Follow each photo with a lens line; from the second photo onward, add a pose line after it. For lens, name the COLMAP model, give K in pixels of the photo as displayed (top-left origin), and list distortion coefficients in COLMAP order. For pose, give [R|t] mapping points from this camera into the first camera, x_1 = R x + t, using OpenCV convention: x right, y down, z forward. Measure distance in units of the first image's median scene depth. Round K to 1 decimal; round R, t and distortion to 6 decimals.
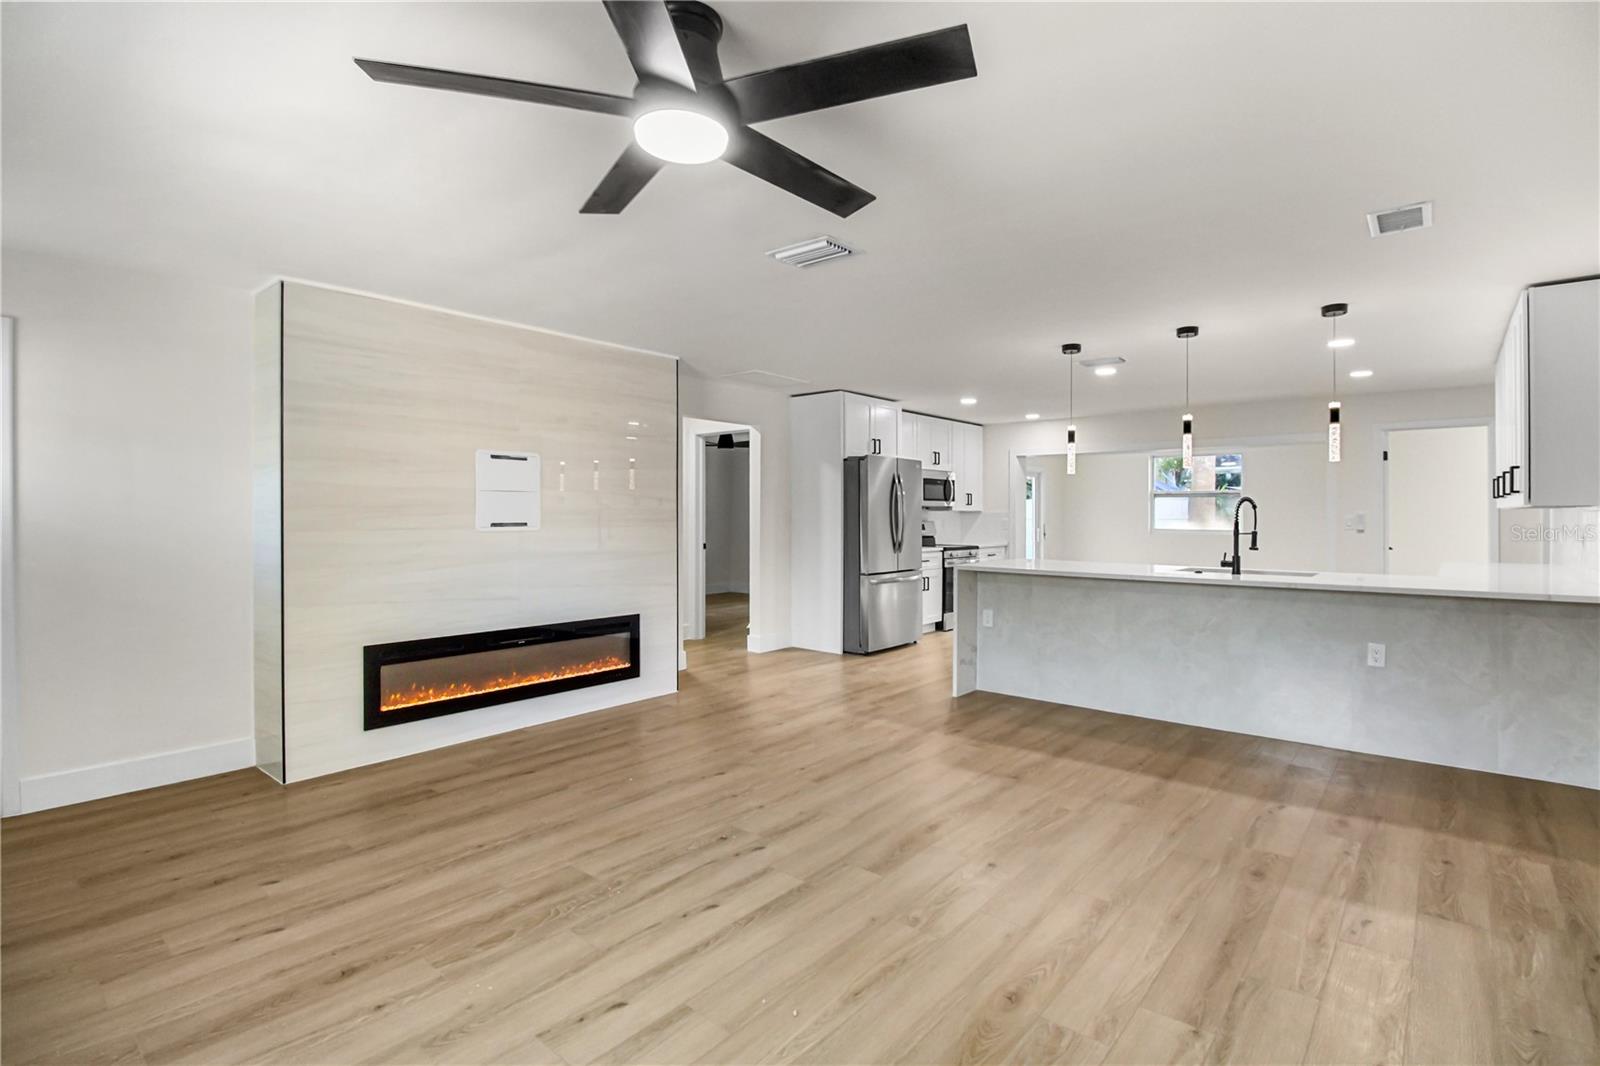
lens RADIAL K [[757.1, 0, 820.3], [0, 757.1, 513.6], [0, 0, 1]] dist [-0.002974, -0.000599]
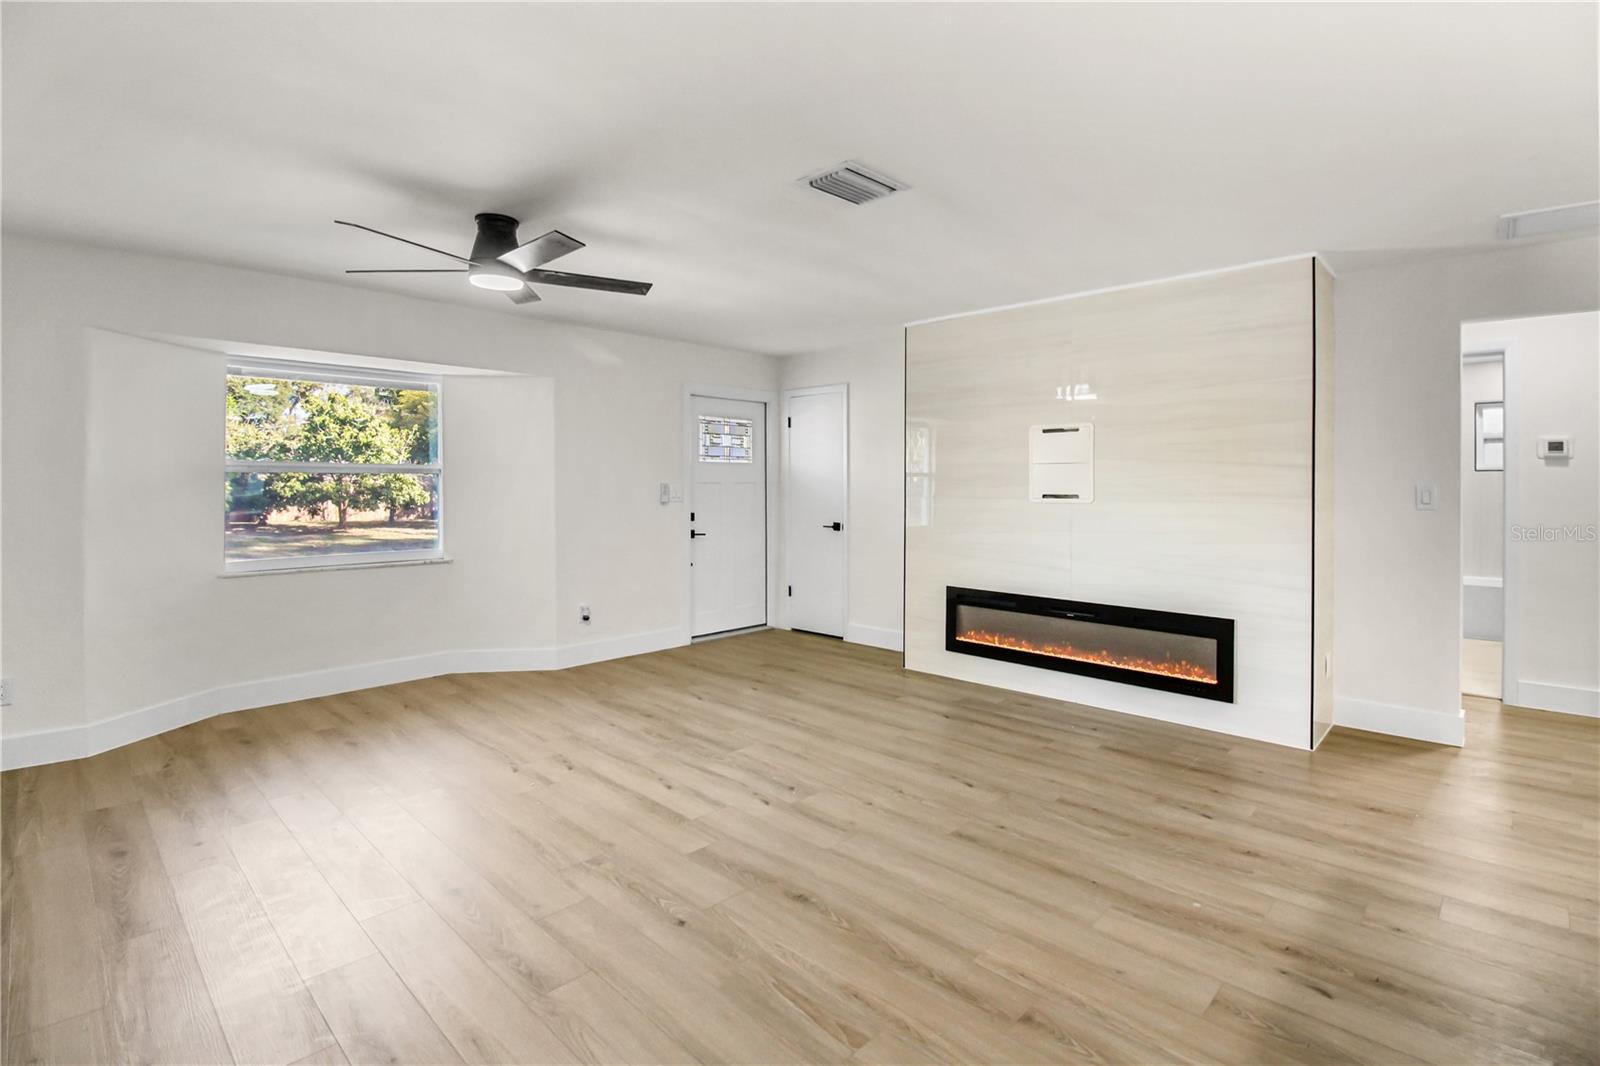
lens RADIAL K [[751.7, 0, 801.0], [0, 751.7, 489.7], [0, 0, 1]] dist [-0.014667, 0.000024]
pose [[-0.073721, 0.006064, -0.997260, 0.819988], [-0.003659, 0.999973, 0.006351, 0.000788], [0.997272, 0.004117, -0.073697, 0.967196]]
